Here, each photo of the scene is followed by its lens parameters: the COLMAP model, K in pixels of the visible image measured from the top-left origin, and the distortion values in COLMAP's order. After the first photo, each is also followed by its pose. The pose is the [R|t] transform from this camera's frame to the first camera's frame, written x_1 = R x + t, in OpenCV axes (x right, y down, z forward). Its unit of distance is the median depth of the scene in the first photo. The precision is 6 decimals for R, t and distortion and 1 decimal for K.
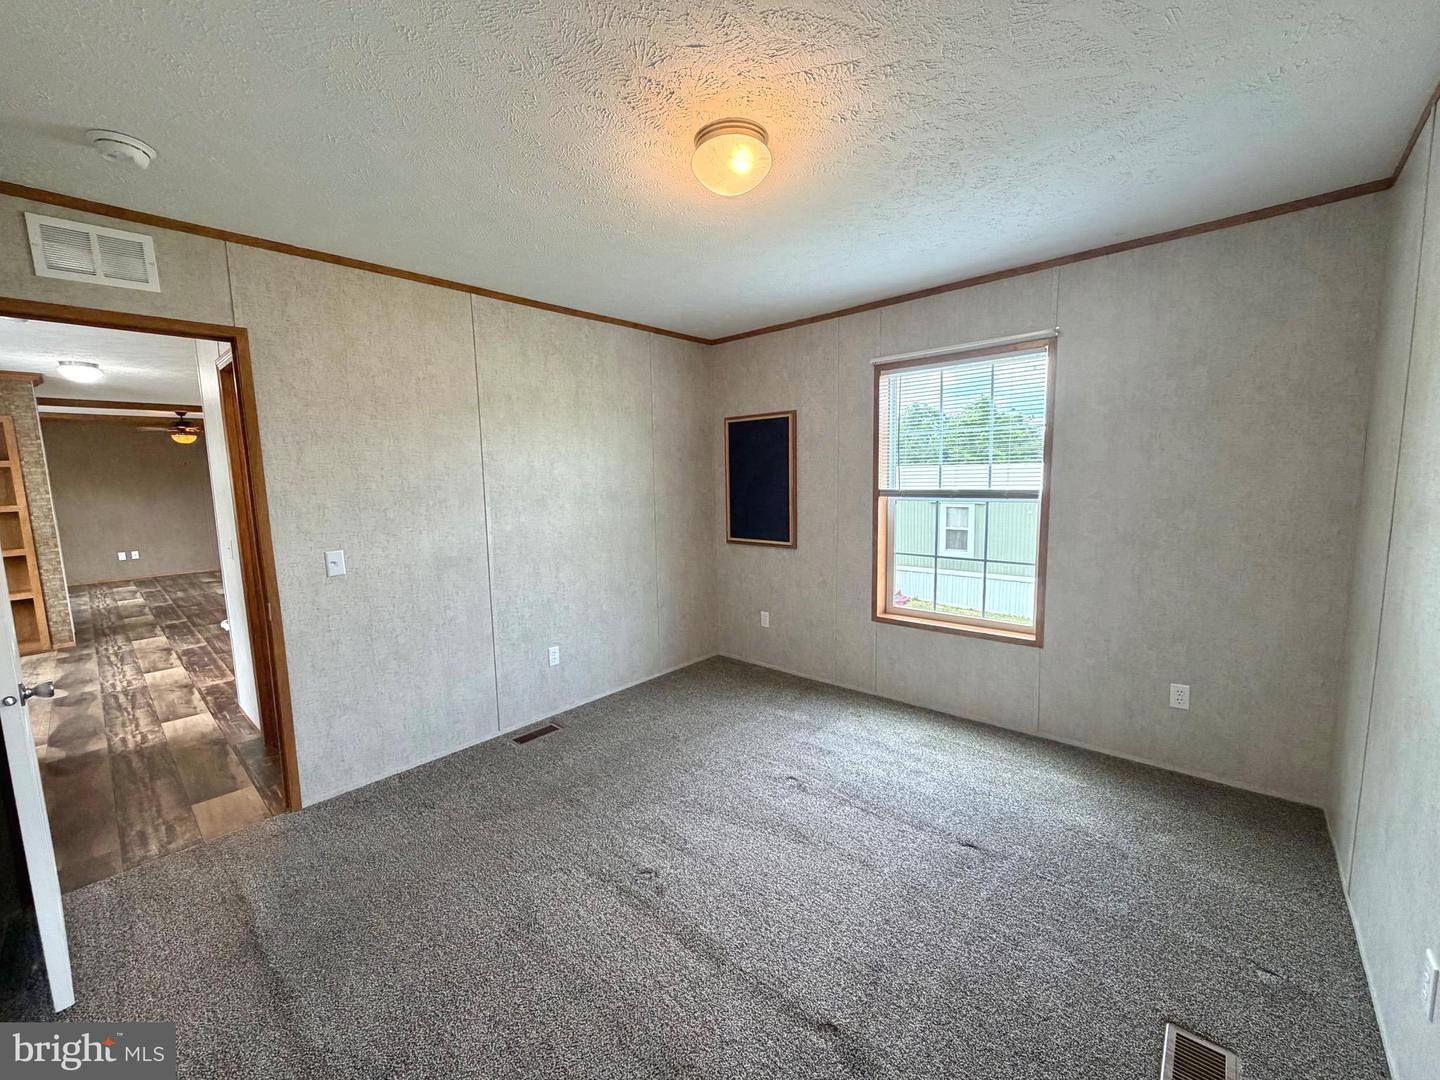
lens RADIAL K [[577.9, 0, 717.9], [0, 577.9, 543.3], [0, 0, 1]] dist [-0.001426, -0.000214]
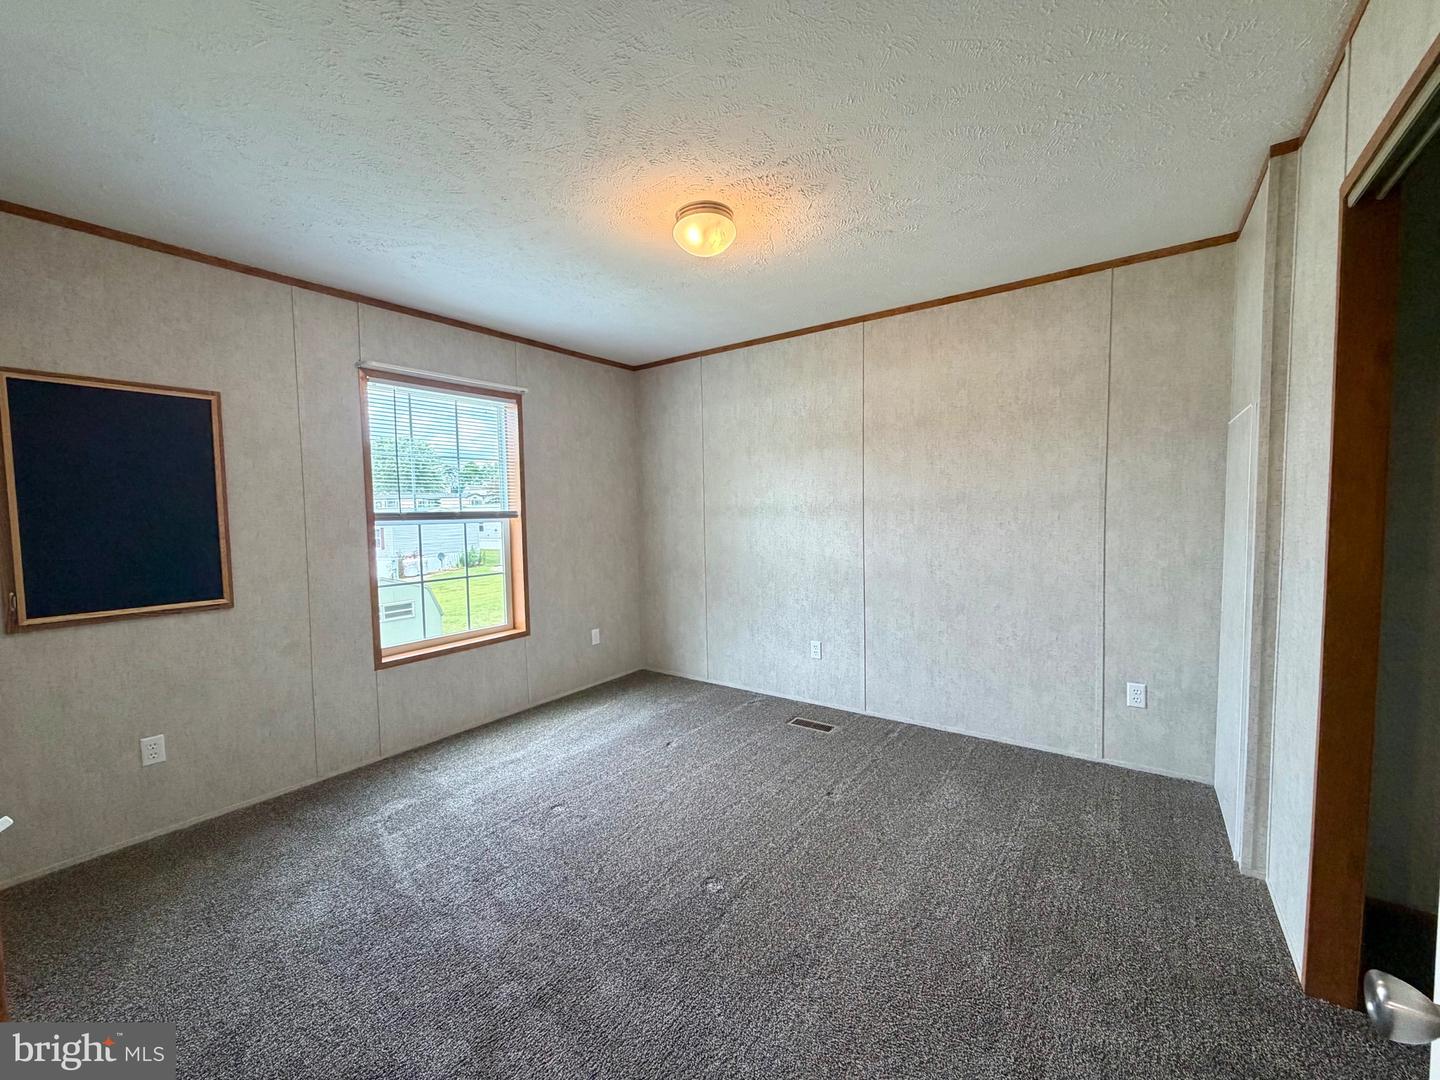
lens RADIAL K [[577.9, 0, 717.9], [0, 577.9, 543.3], [0, 0, 1]] dist [-0.001426, -0.000214]
pose [[-0.107231, -0.036863, 0.993551, -0.629299], [0.136781, 0.989263, 0.051467, -0.022929], [-0.984780, 0.141418, -0.101037, 0.595343]]
